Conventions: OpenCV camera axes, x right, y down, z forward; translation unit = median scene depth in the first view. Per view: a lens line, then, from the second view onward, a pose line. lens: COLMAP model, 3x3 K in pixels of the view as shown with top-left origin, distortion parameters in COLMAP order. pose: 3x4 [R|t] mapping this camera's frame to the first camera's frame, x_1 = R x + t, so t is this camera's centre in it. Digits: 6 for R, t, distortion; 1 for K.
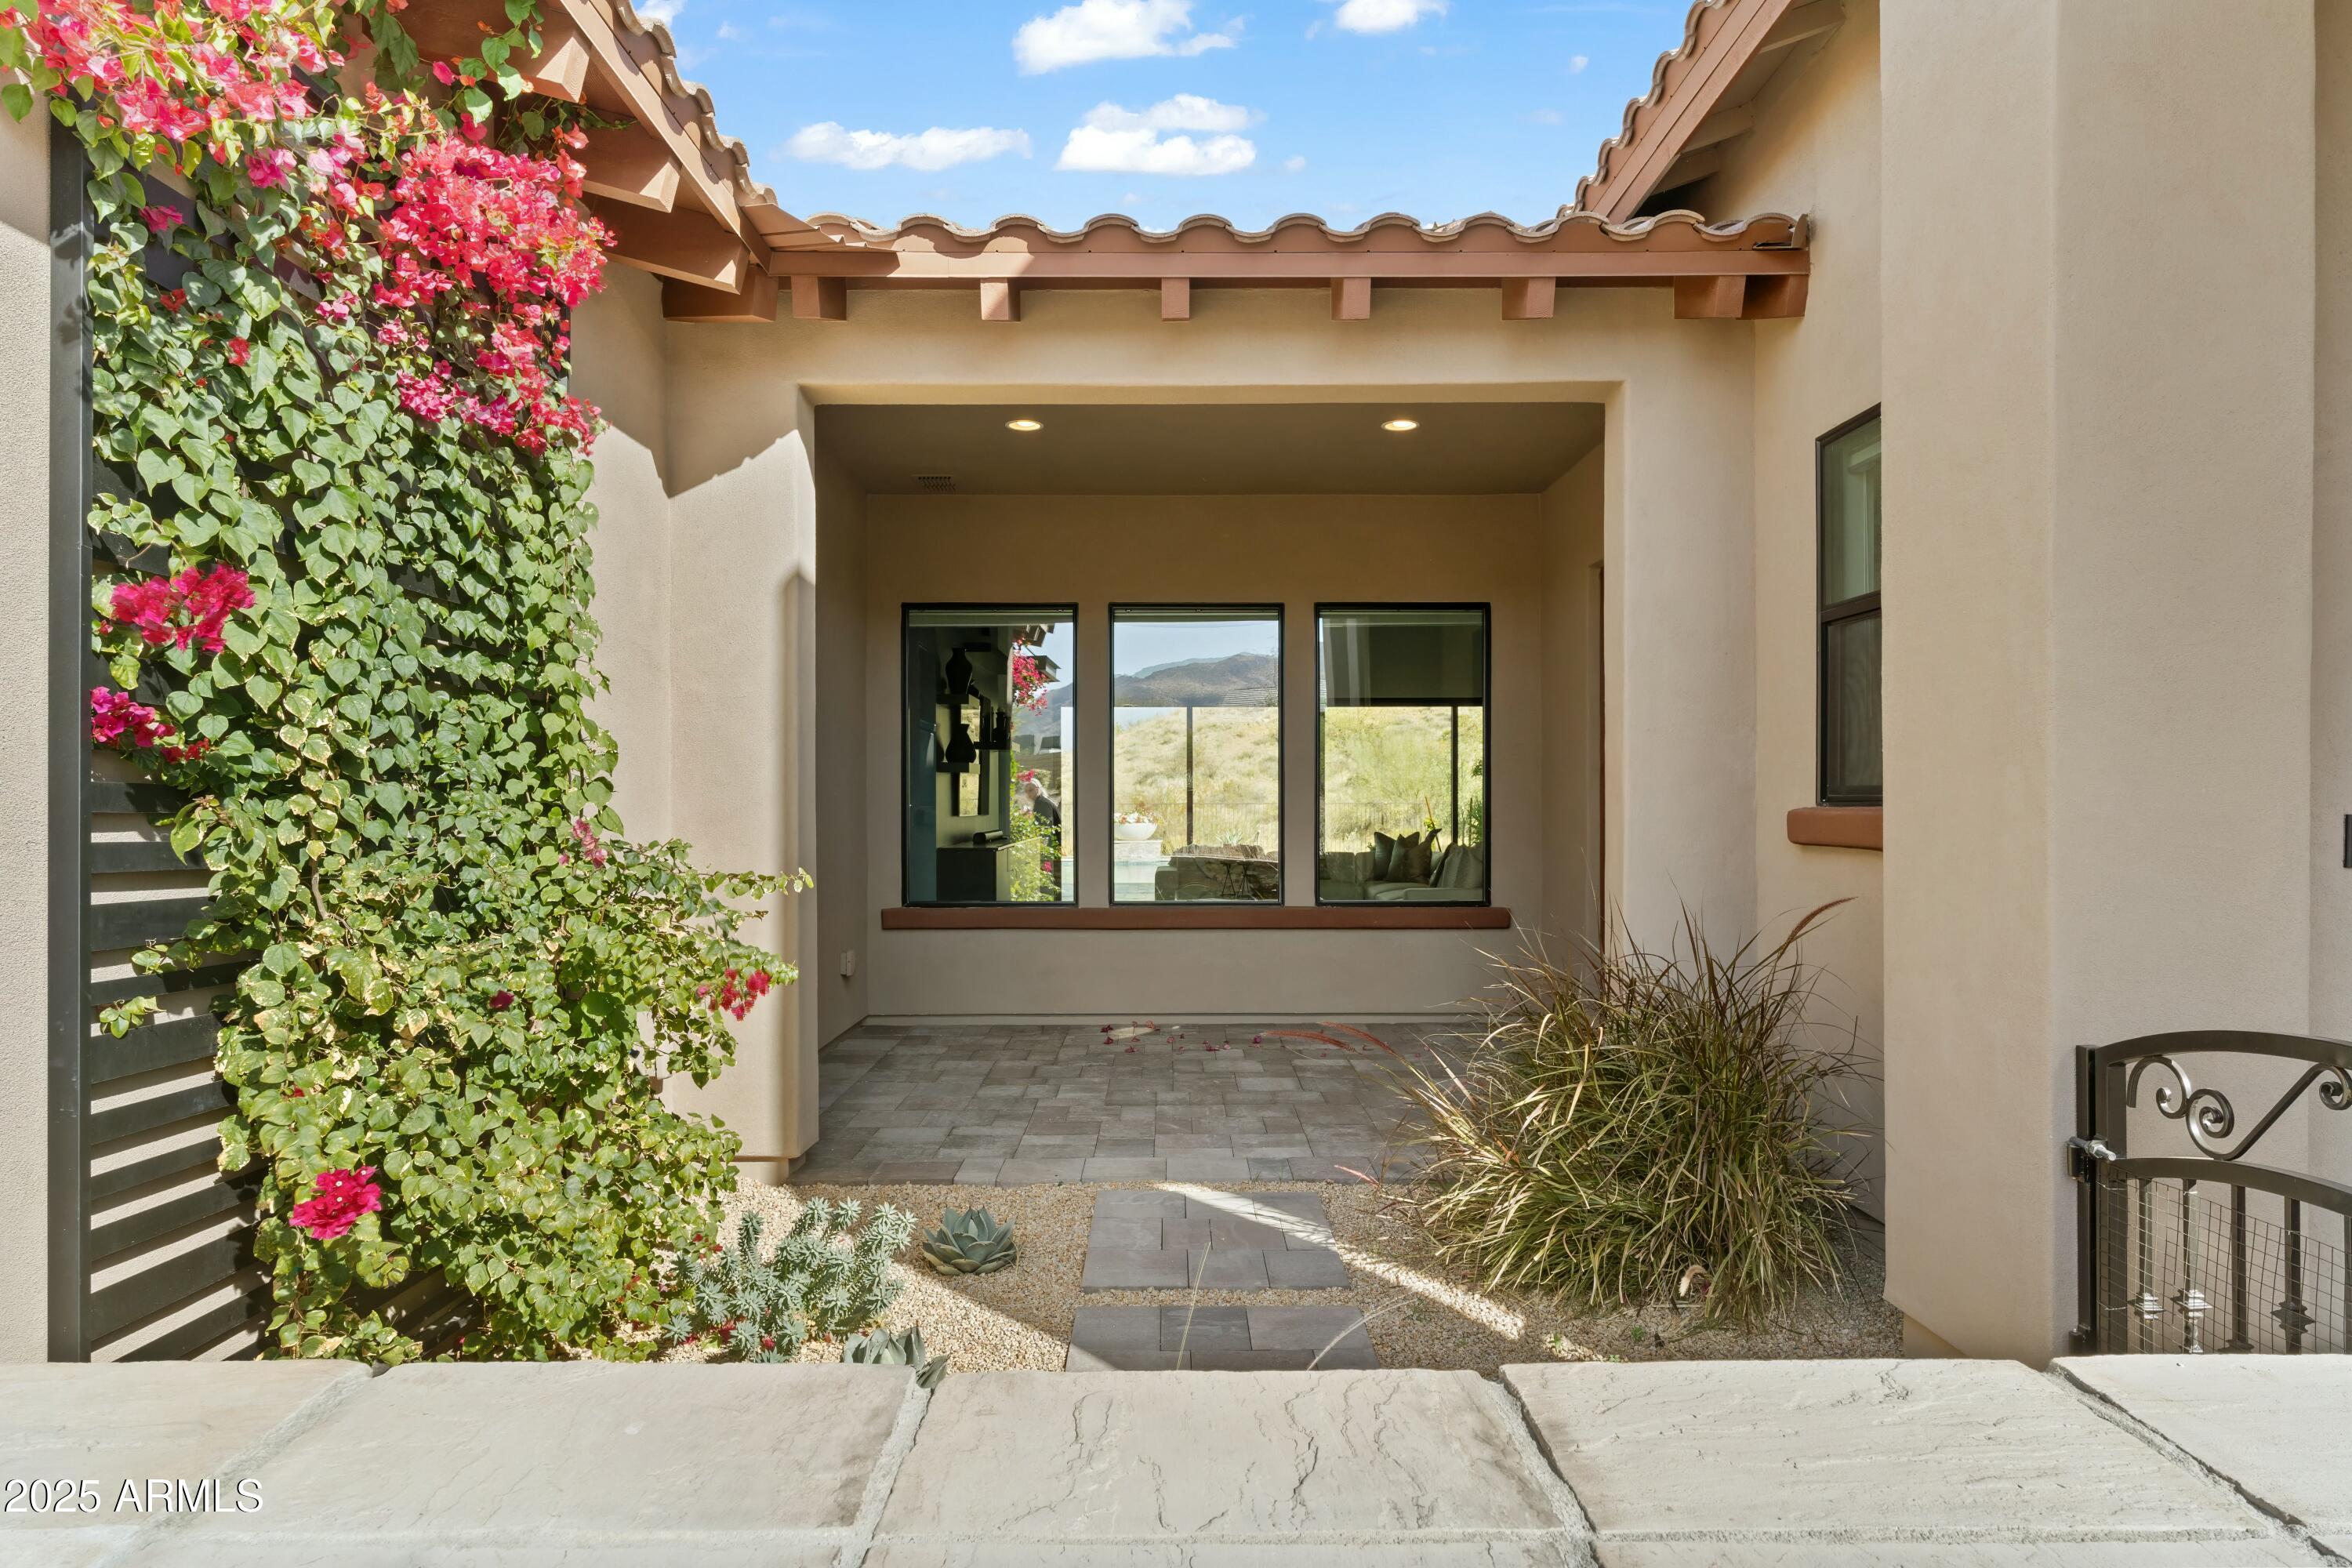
lens RADIAL K [[1411.5, 0, 1175.5], [0, 1411.5, 789.8], [0, 0, 1]] dist [0.000241, -0.000967]
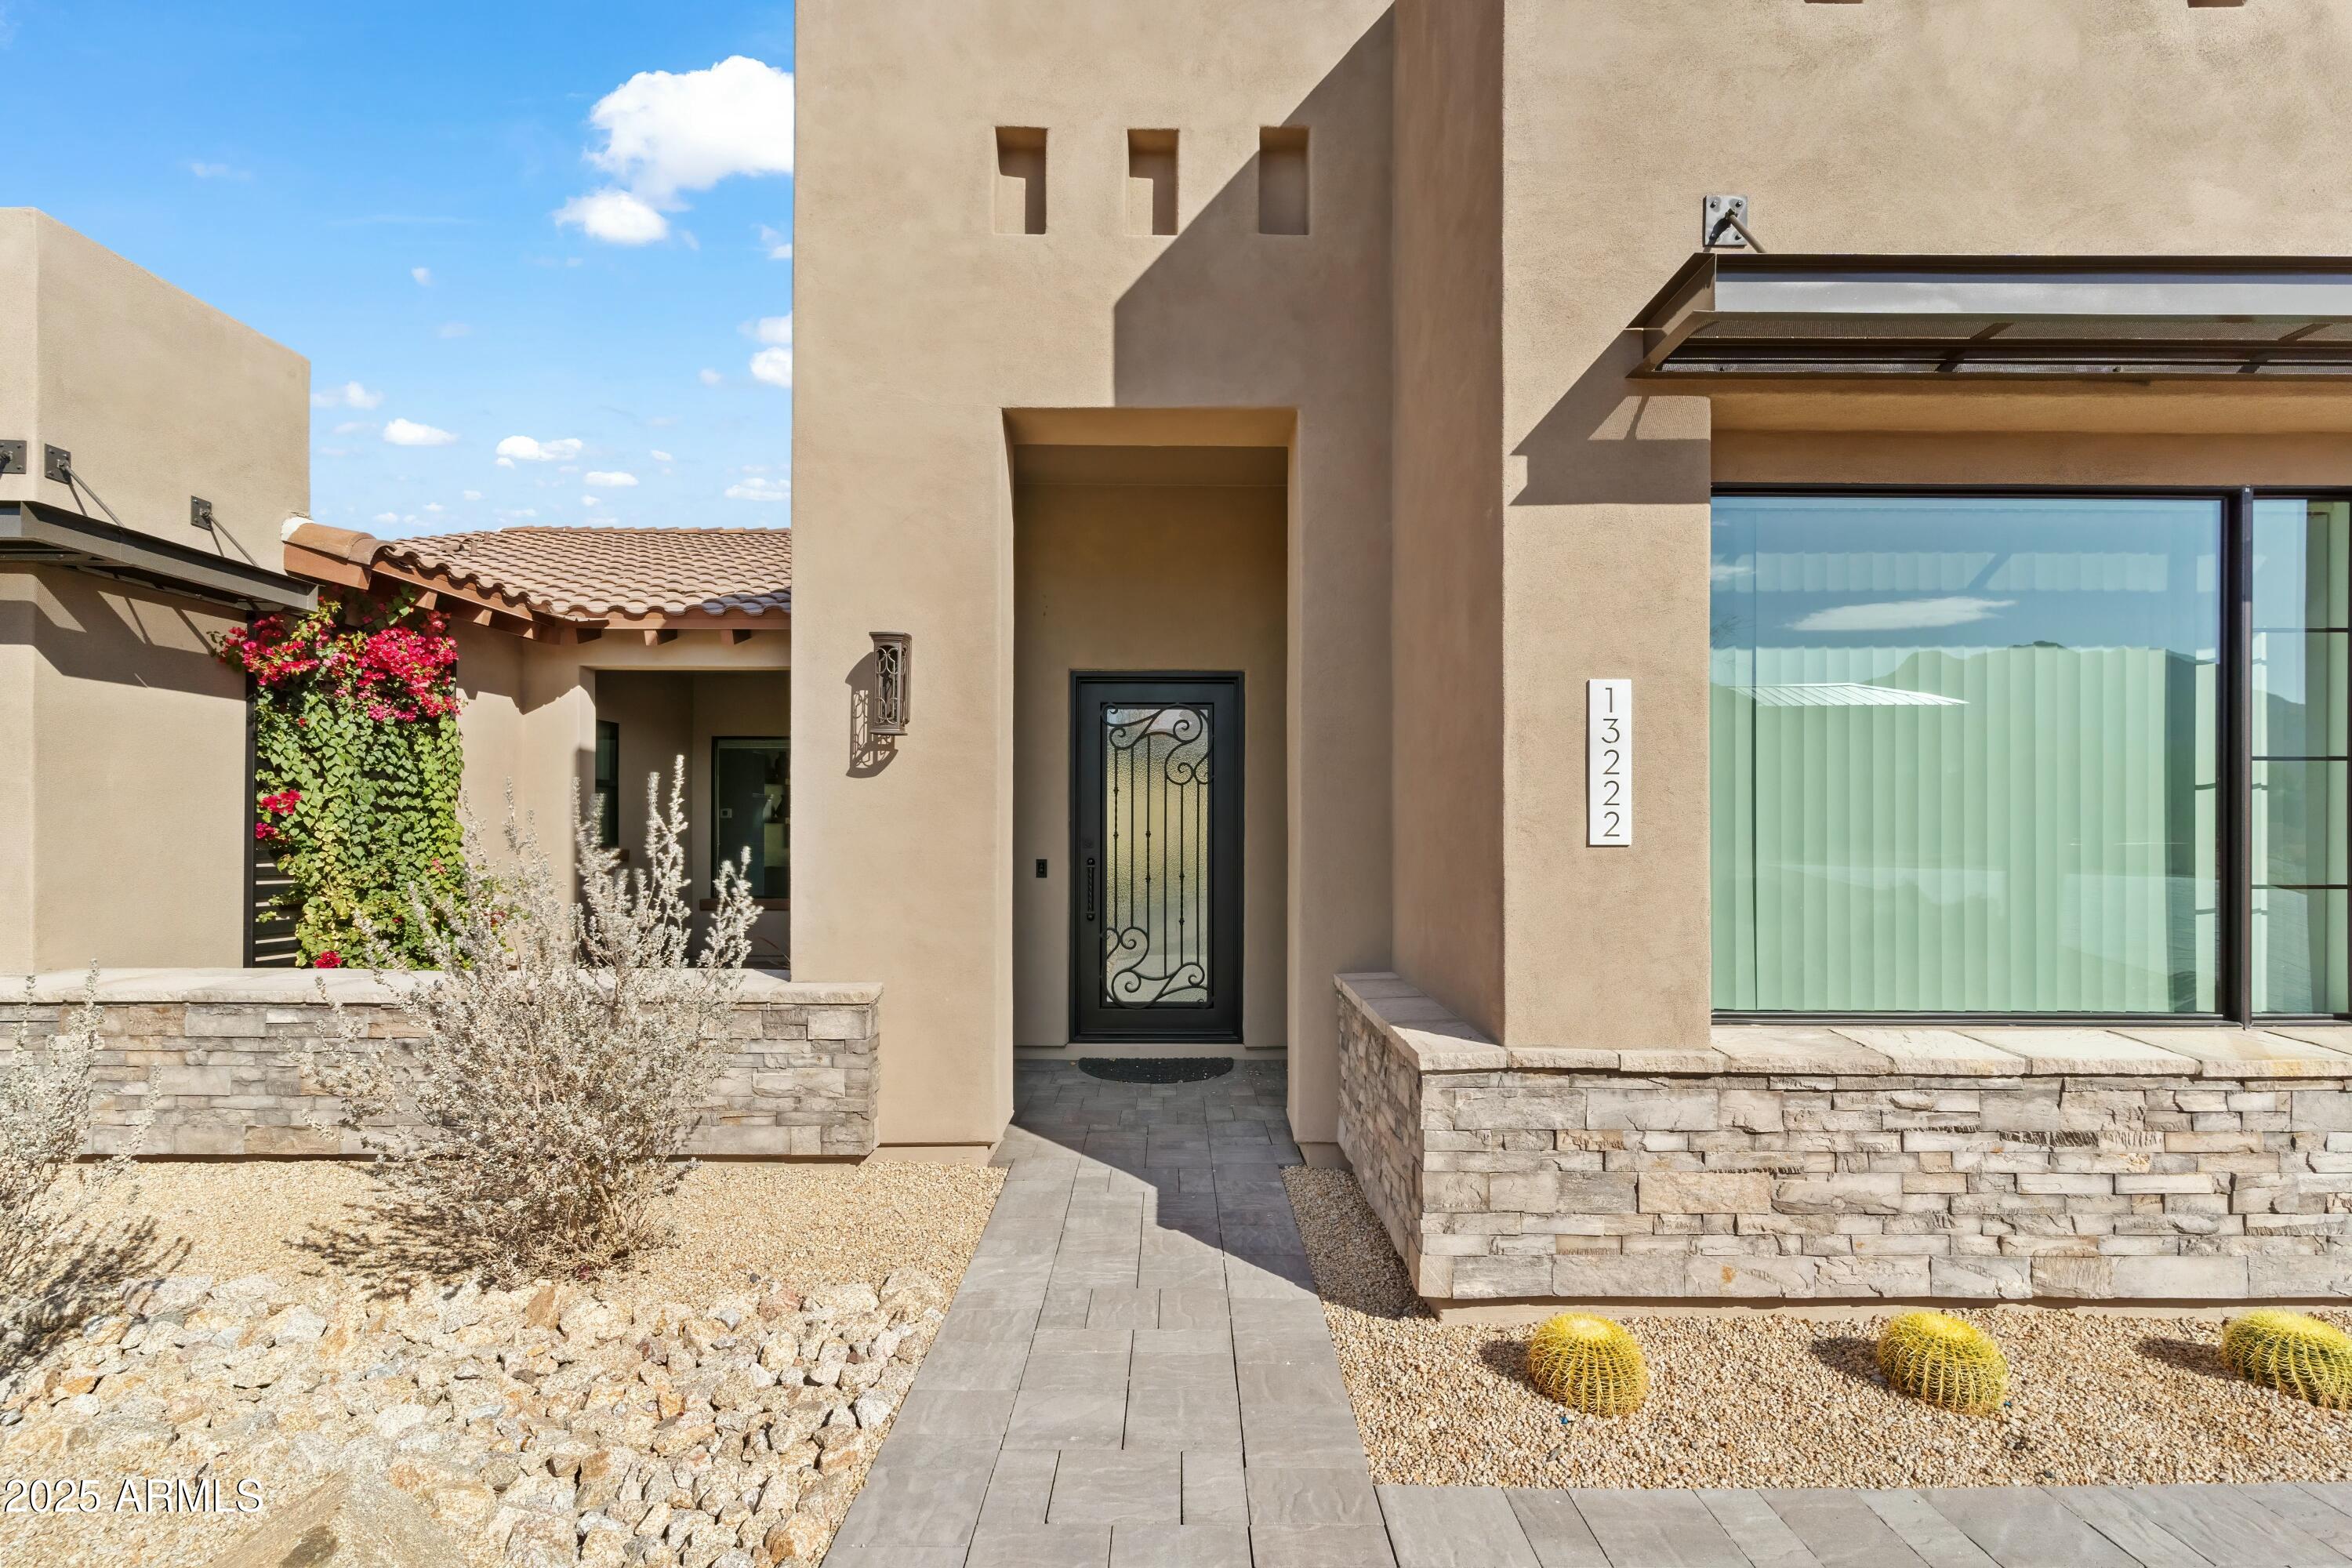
lens RADIAL K [[1133.6, 0, 1181.0], [0, 1133.6, 815.4], [0, 0, 1]] dist [-0.001185, -0.000701]
pose [[0.999965, 0.006309, 0.005406, 1.297259], [-0.006295, 0.999977, -0.002649, -0.082968], [-0.005423, 0.002615, 0.999982, -1.566344]]
